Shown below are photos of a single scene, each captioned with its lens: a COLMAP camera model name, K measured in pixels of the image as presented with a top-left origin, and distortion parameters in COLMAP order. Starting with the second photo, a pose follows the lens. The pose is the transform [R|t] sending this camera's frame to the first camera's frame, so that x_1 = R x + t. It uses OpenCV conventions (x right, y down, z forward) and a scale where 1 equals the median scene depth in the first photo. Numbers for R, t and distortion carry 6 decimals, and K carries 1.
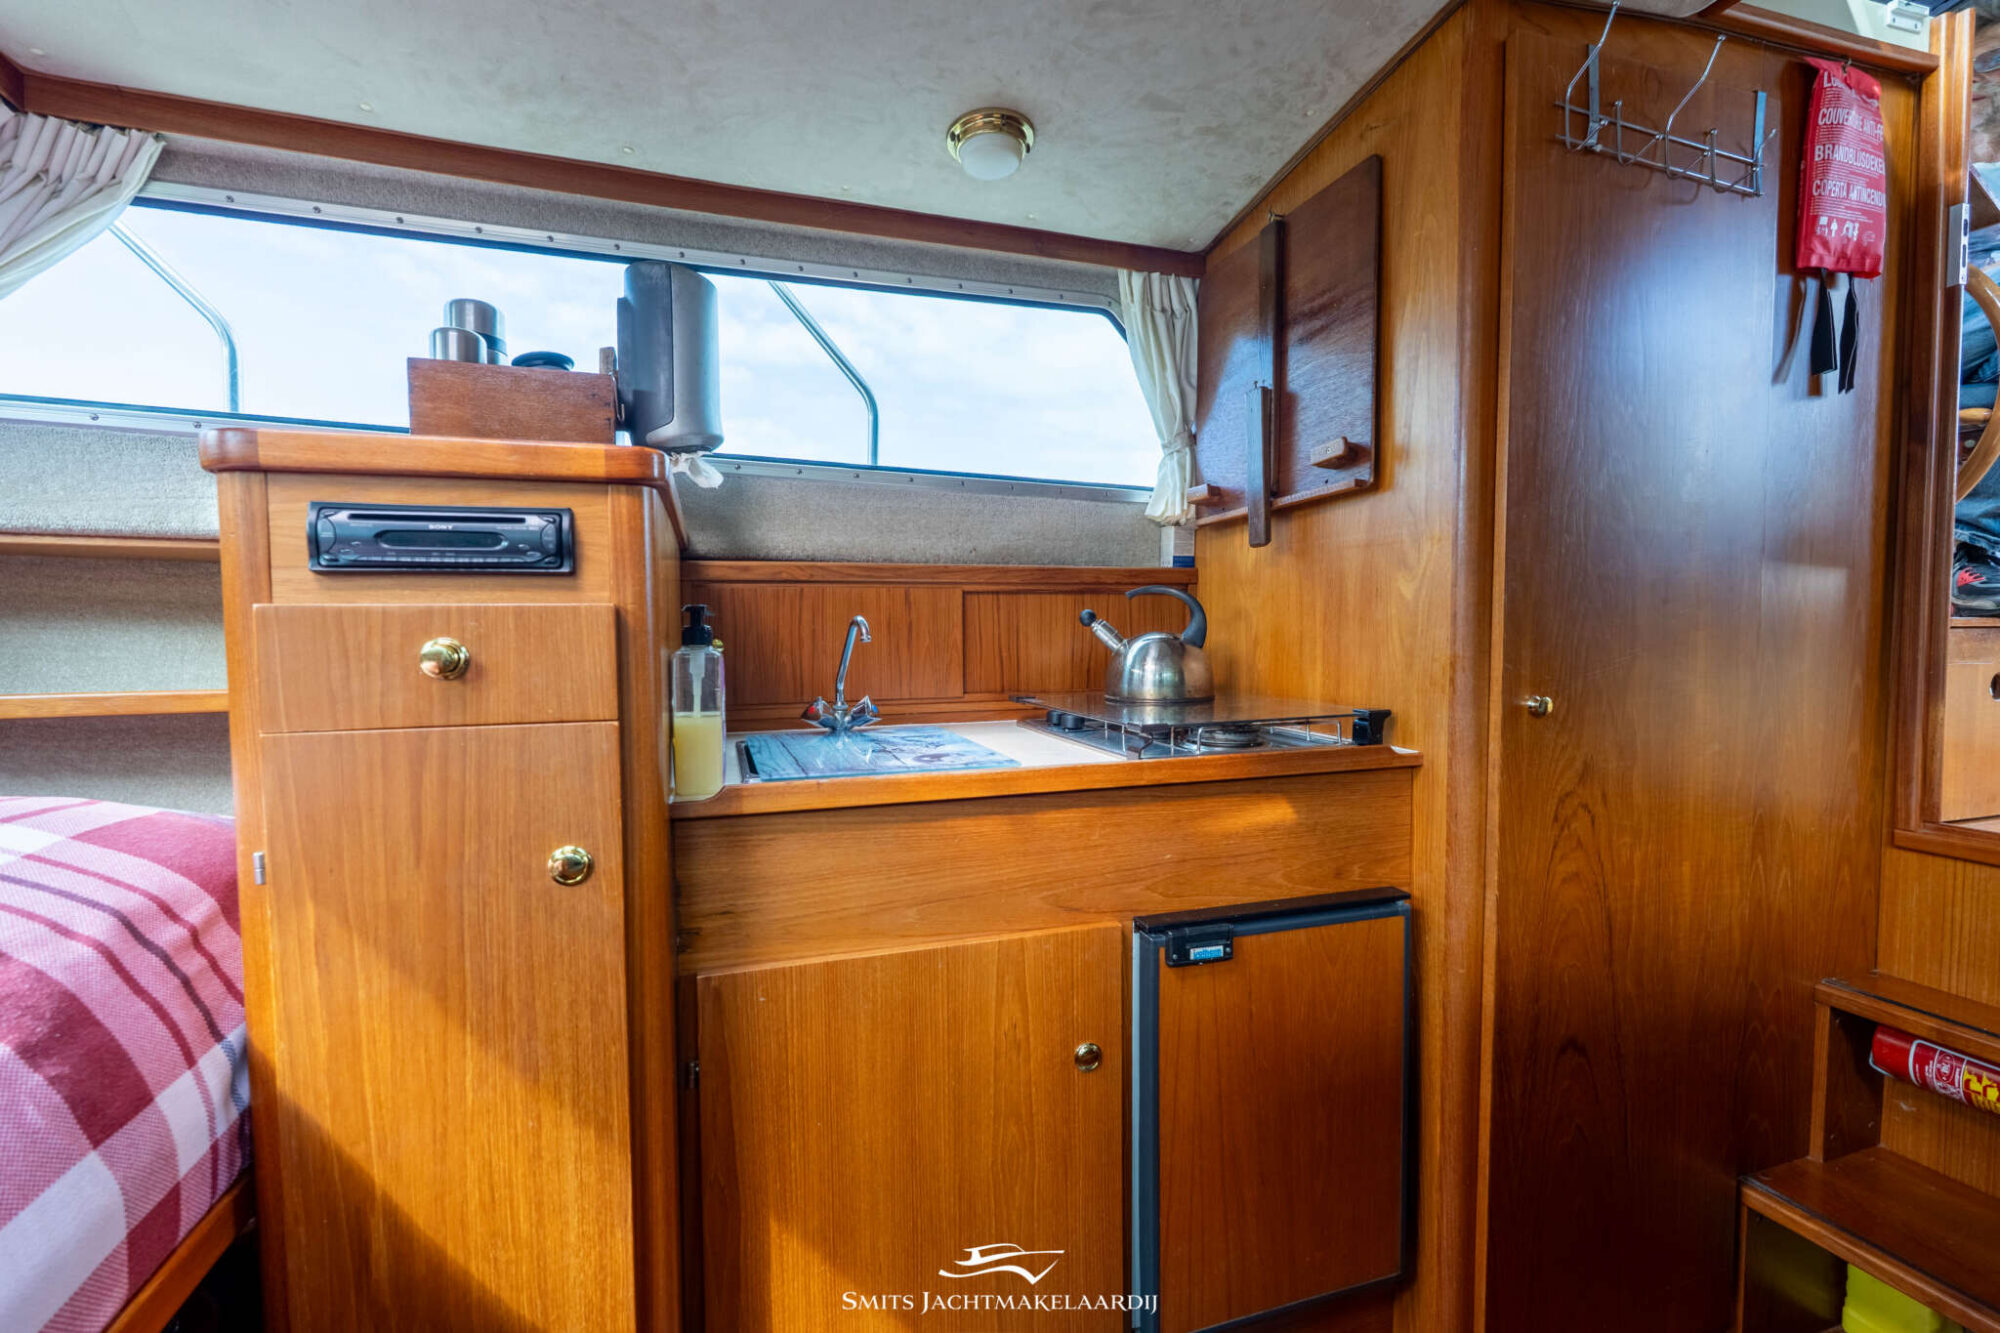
lens RADIAL K [[884.4, 0, 1001.4], [0, 884.4, 658.0], [0, 0, 1]] dist [0.000020, -0.000160]
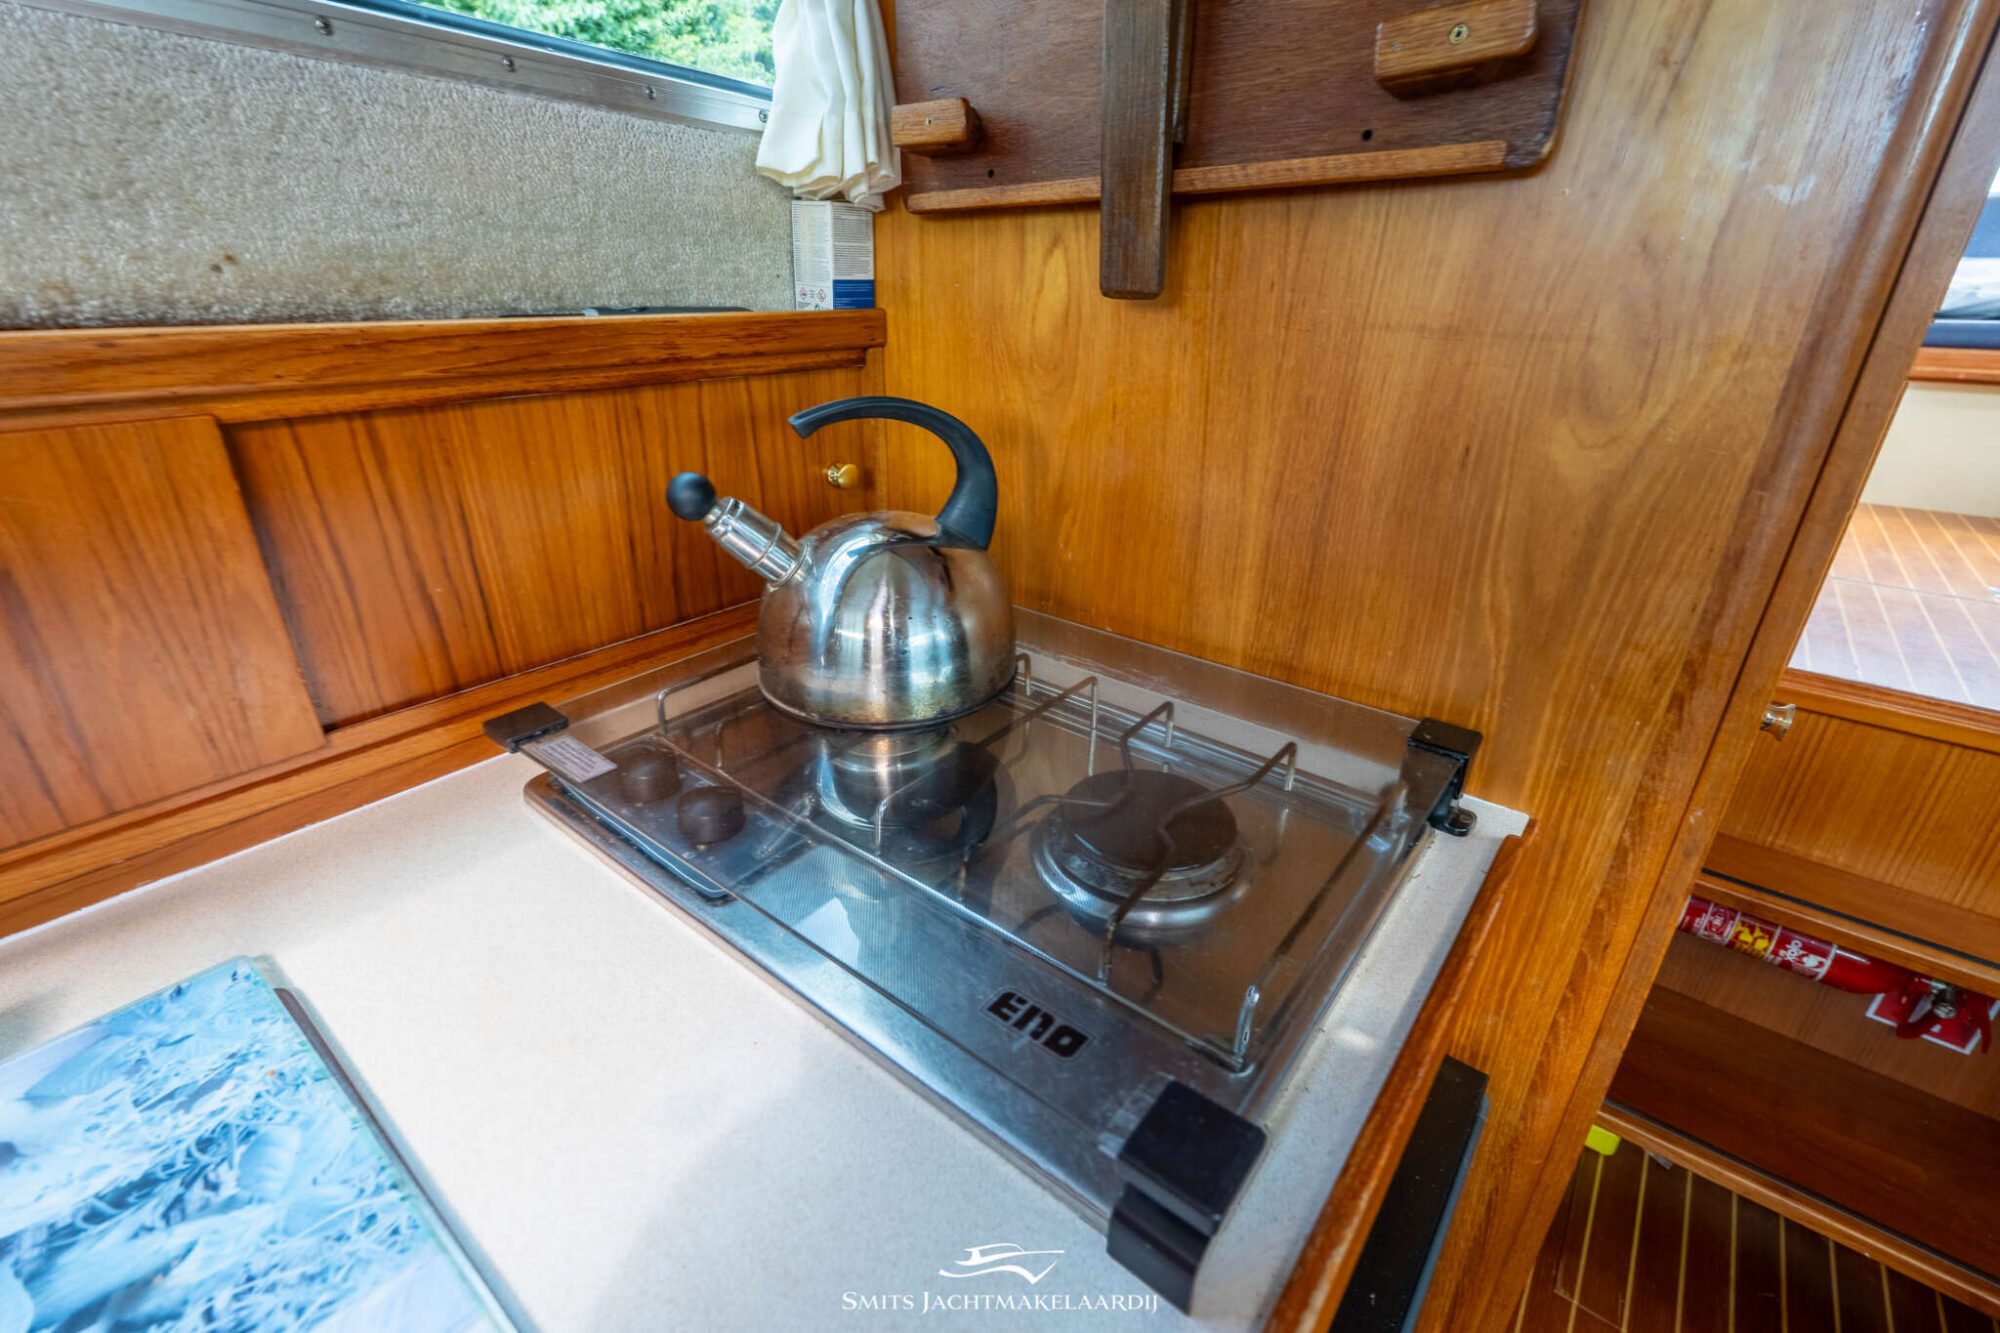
lens RADIAL K [[884.4, 0, 1001.4], [0, 884.4, 658.0], [0, 0, 1]] dist [0.000020, -0.000160]
pose [[0.837981, -0.199583, 0.507892, 0.008119], [-0.000018, 0.930707, 0.365764, -0.108321], [-0.545699, -0.306513, 0.779912, 0.600892]]
